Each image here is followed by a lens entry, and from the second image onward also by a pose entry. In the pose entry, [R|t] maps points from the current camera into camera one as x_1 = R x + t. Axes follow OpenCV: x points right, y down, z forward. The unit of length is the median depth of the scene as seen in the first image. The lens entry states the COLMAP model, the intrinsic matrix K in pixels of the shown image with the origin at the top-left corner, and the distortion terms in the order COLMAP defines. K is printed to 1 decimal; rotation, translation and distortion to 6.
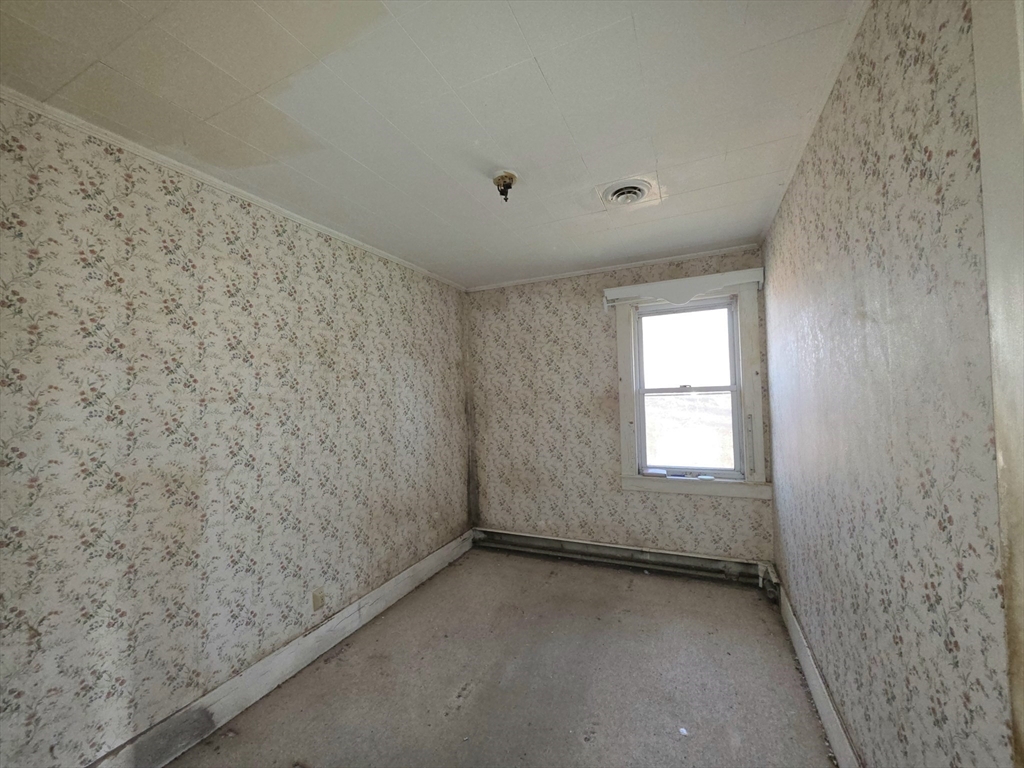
lens RADIAL K [[412.8, 0, 503.8], [0, 412.8, 390.4], [0, 0, 1]] dist [-0.000733, 0.000306]
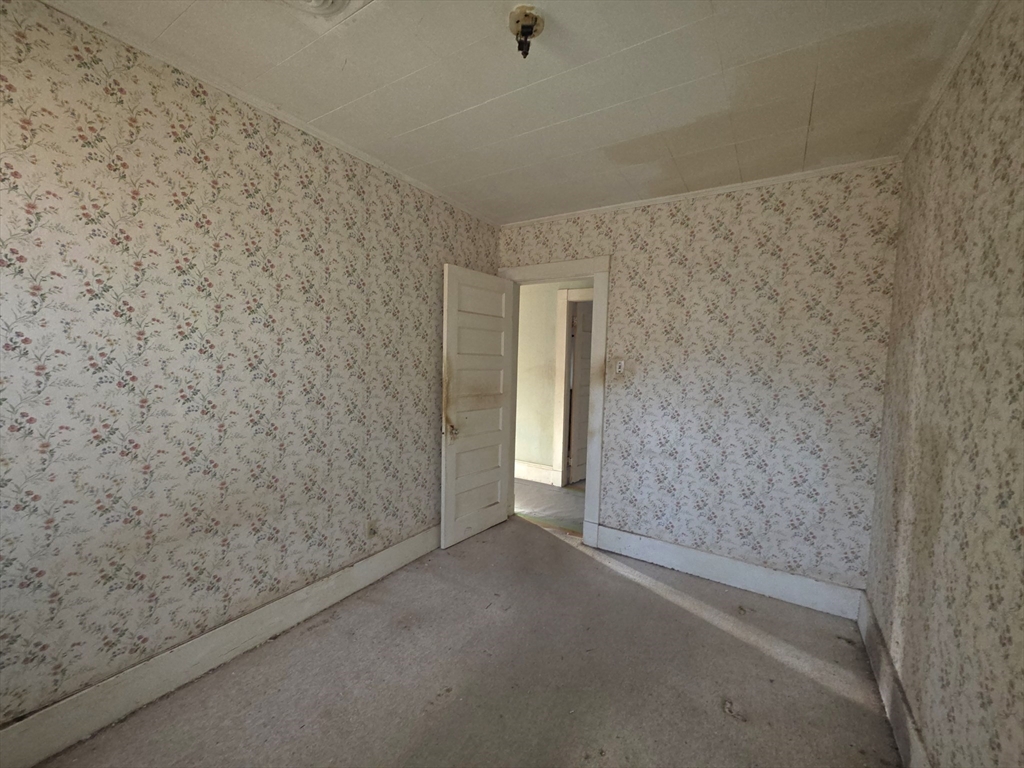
lens RADIAL K [[412.8, 0, 520.1], [0, 412.8, 376.2], [0, 0, 1]] dist [-0.000733, 0.000306]
pose [[0.991374, 0.066707, -0.112813, 0.059193], [-0.057300, 0.994760, 0.084666, -0.071202], [0.117870, -0.077471, 0.990003, 0.132512]]
